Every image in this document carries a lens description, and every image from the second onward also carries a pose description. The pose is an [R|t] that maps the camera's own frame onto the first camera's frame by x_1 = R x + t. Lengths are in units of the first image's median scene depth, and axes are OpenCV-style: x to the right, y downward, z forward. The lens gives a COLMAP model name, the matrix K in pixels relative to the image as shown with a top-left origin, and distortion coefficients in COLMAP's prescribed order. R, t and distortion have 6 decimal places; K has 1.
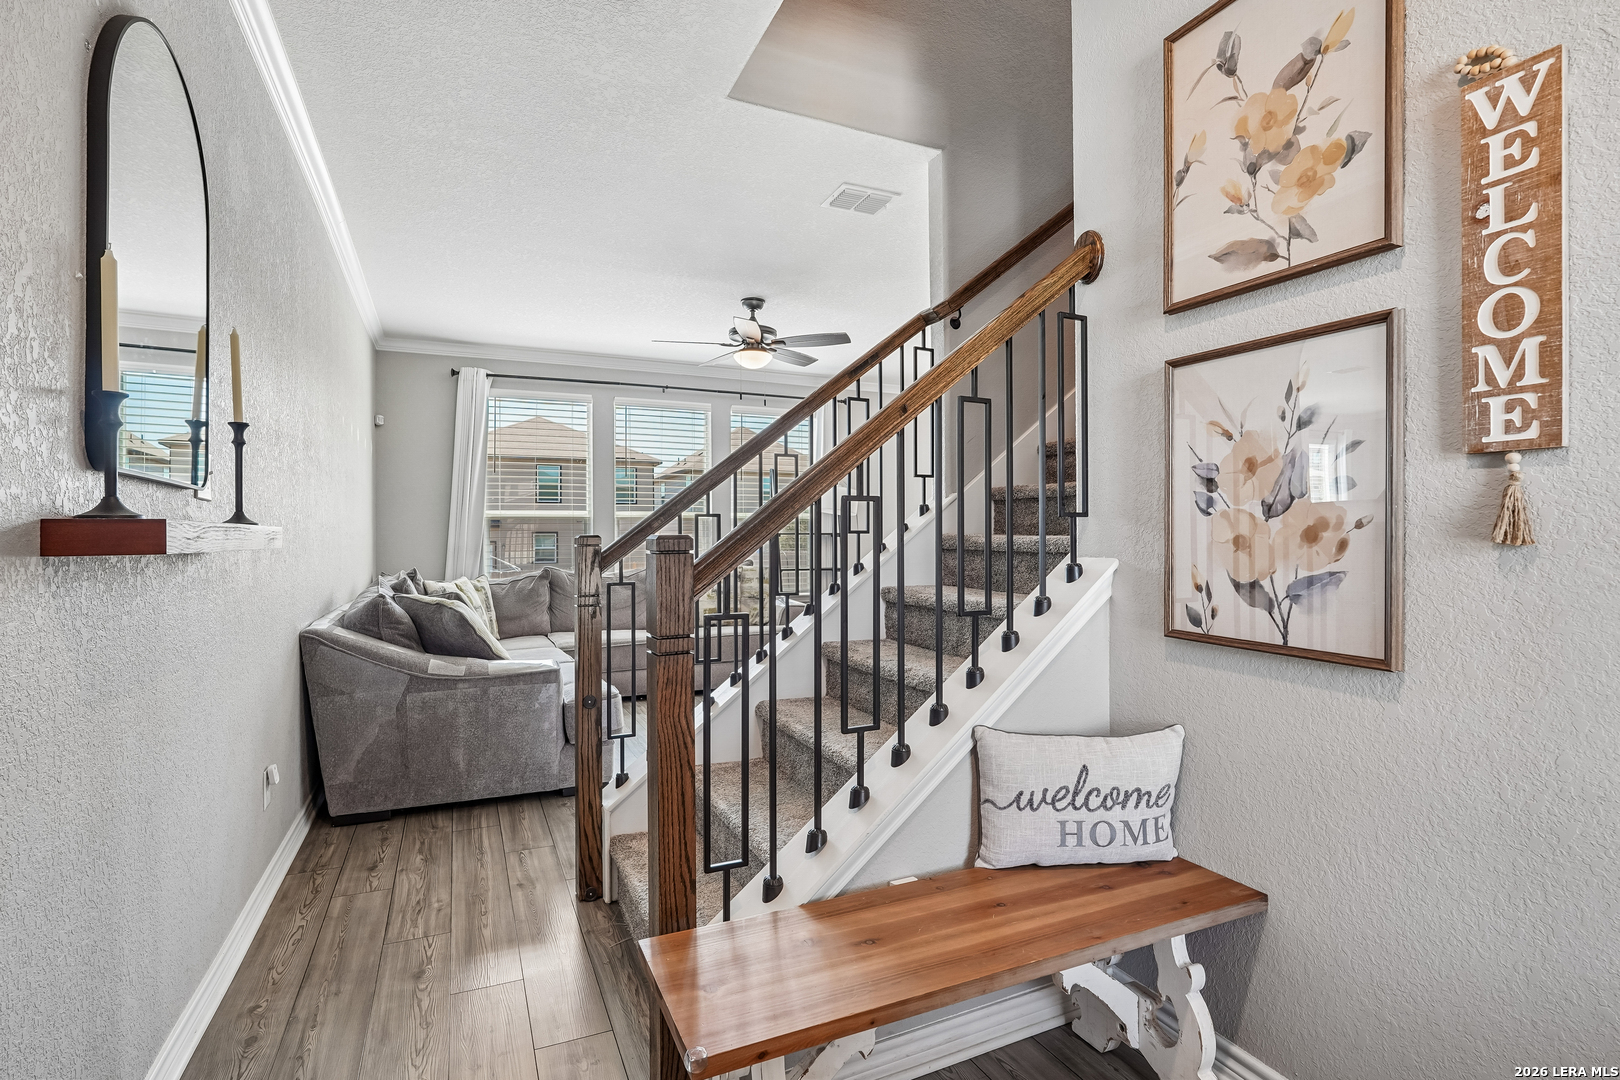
lens RADIAL K [[774.3, 0, 804.6], [0, 774.3, 537.6], [0, 0, 1]] dist [-0.009484, 0.000285]
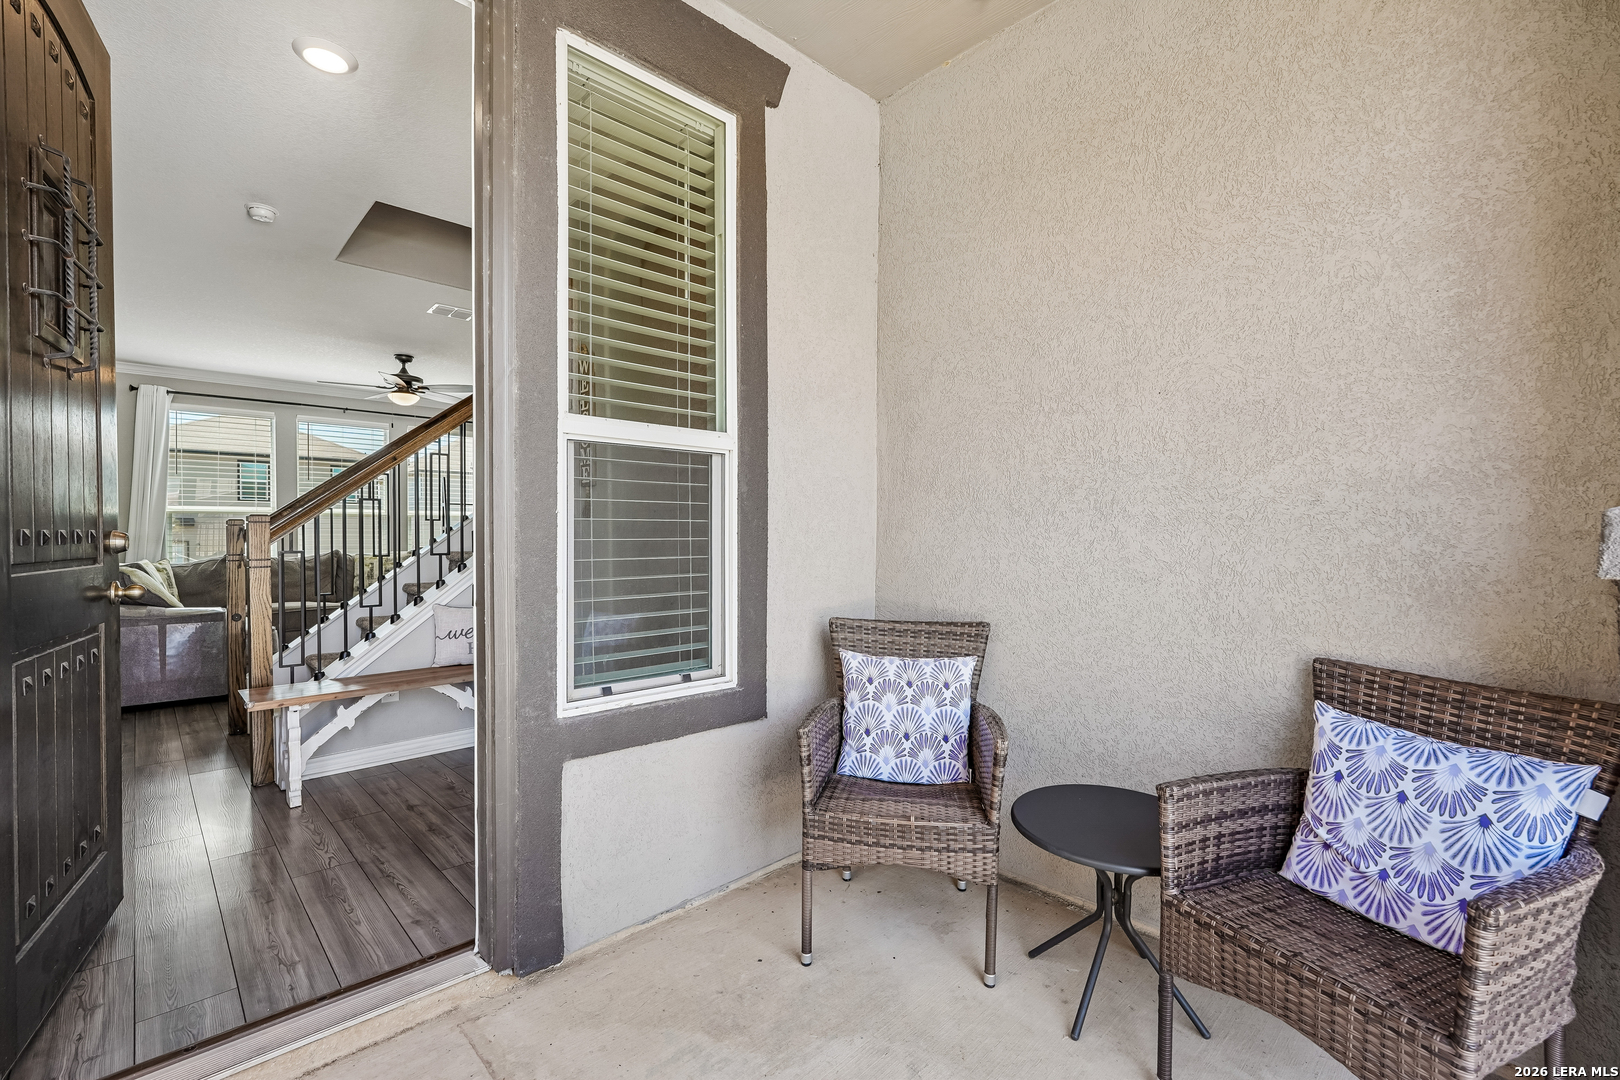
lens RADIAL K [[710.5, 0, 810.0], [0, 710.5, 540.0], [0, 0, 1]] dist [-0.000269, 0.000232]
pose [[0.943817, -0.004367, 0.330441, 0.202396], [0.003015, 0.999985, 0.004606, 0.019903], [-0.330456, -0.003351, 0.943816, -0.455222]]
